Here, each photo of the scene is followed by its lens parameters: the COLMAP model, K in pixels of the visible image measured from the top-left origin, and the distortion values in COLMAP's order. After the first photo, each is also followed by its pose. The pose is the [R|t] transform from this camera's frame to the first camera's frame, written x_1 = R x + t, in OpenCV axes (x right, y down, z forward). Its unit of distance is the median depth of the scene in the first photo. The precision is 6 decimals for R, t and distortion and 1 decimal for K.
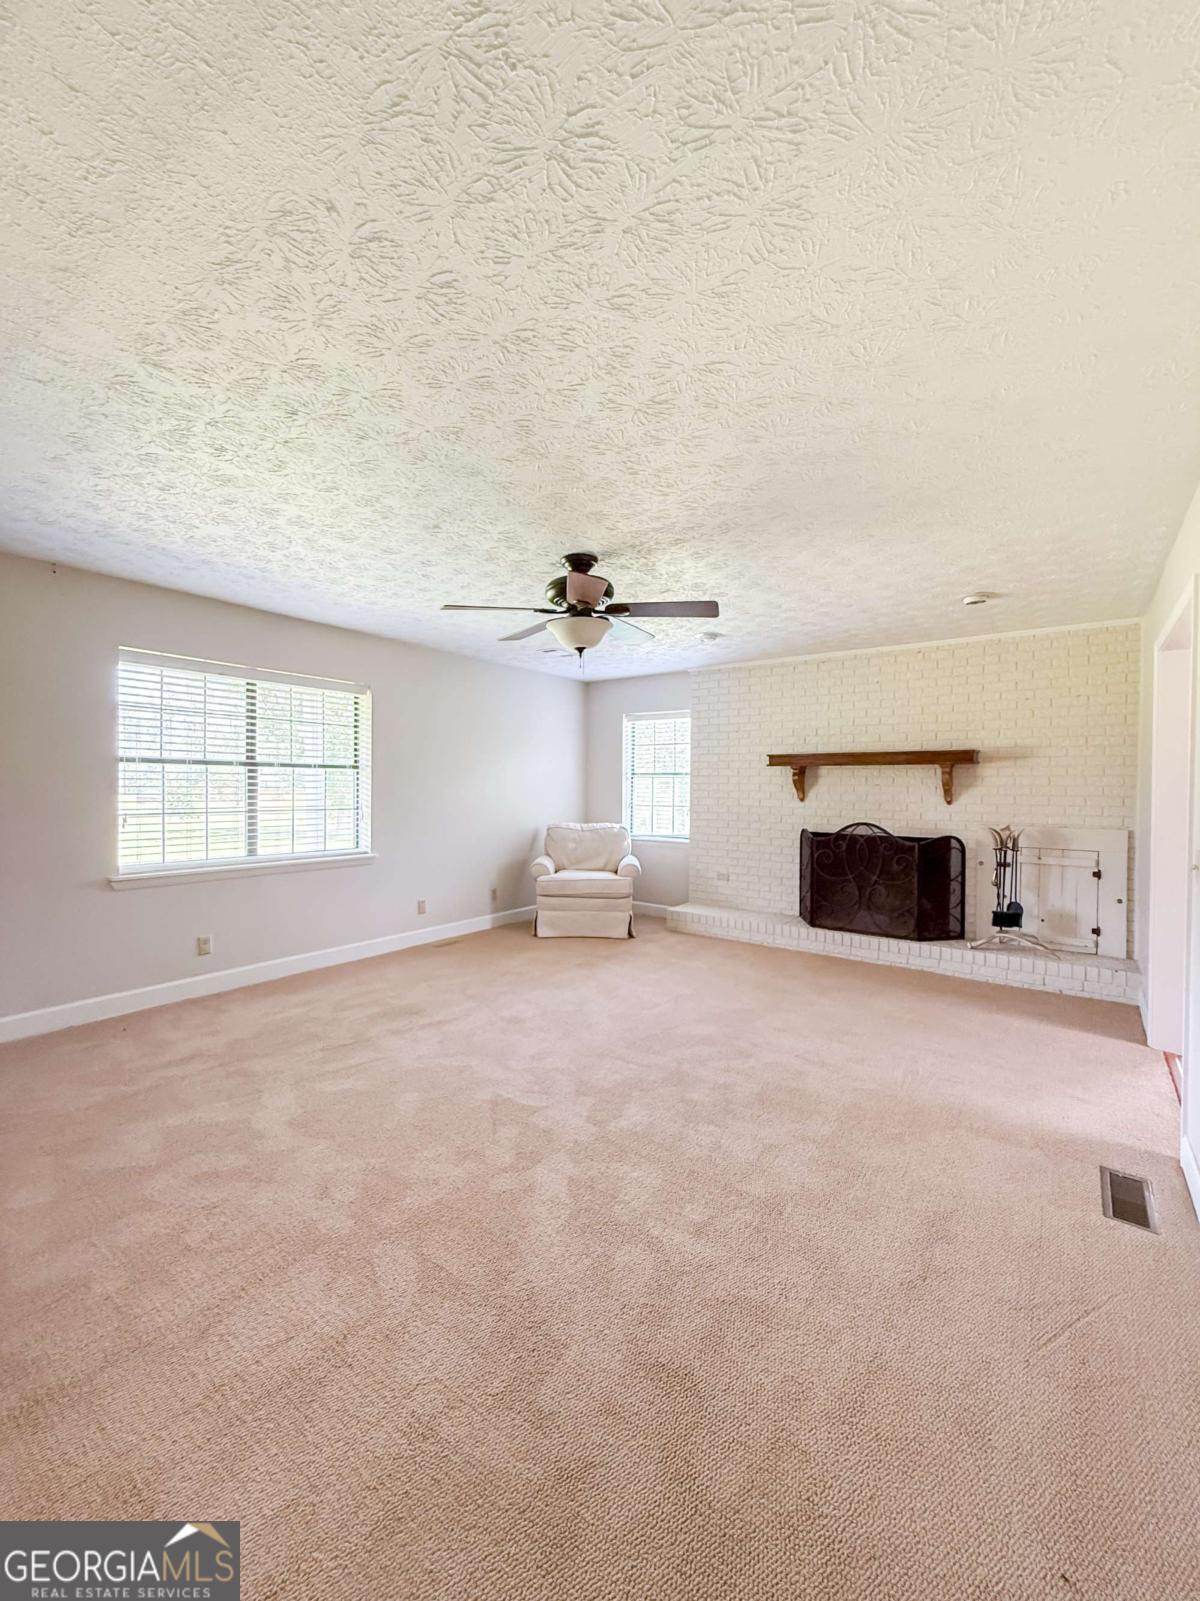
lens RADIAL K [[668.8, 0, 603.2], [0, 668.8, 797.3], [0, 0, 1]] dist [0.012373, -0.000566]
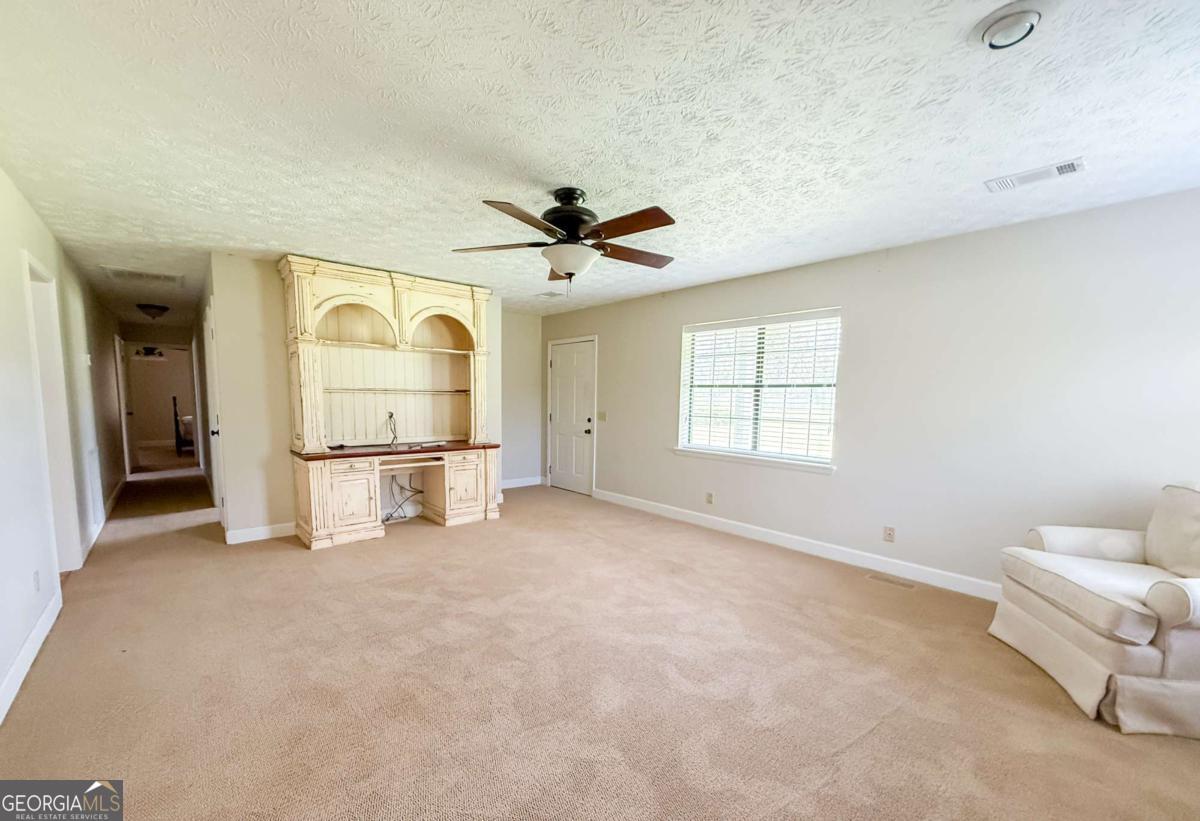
lens RADIAL K [[502.8, 0, 599.7], [0, 502.8, 451.5], [0, 0, 1]] dist [-0.000907, -0.000072]
pose [[-0.245568, 0.089462, -0.965242, 0.624576], [-0.037704, 0.994097, 0.101728, -0.007620], [0.968646, 0.061375, -0.240746, 0.985074]]
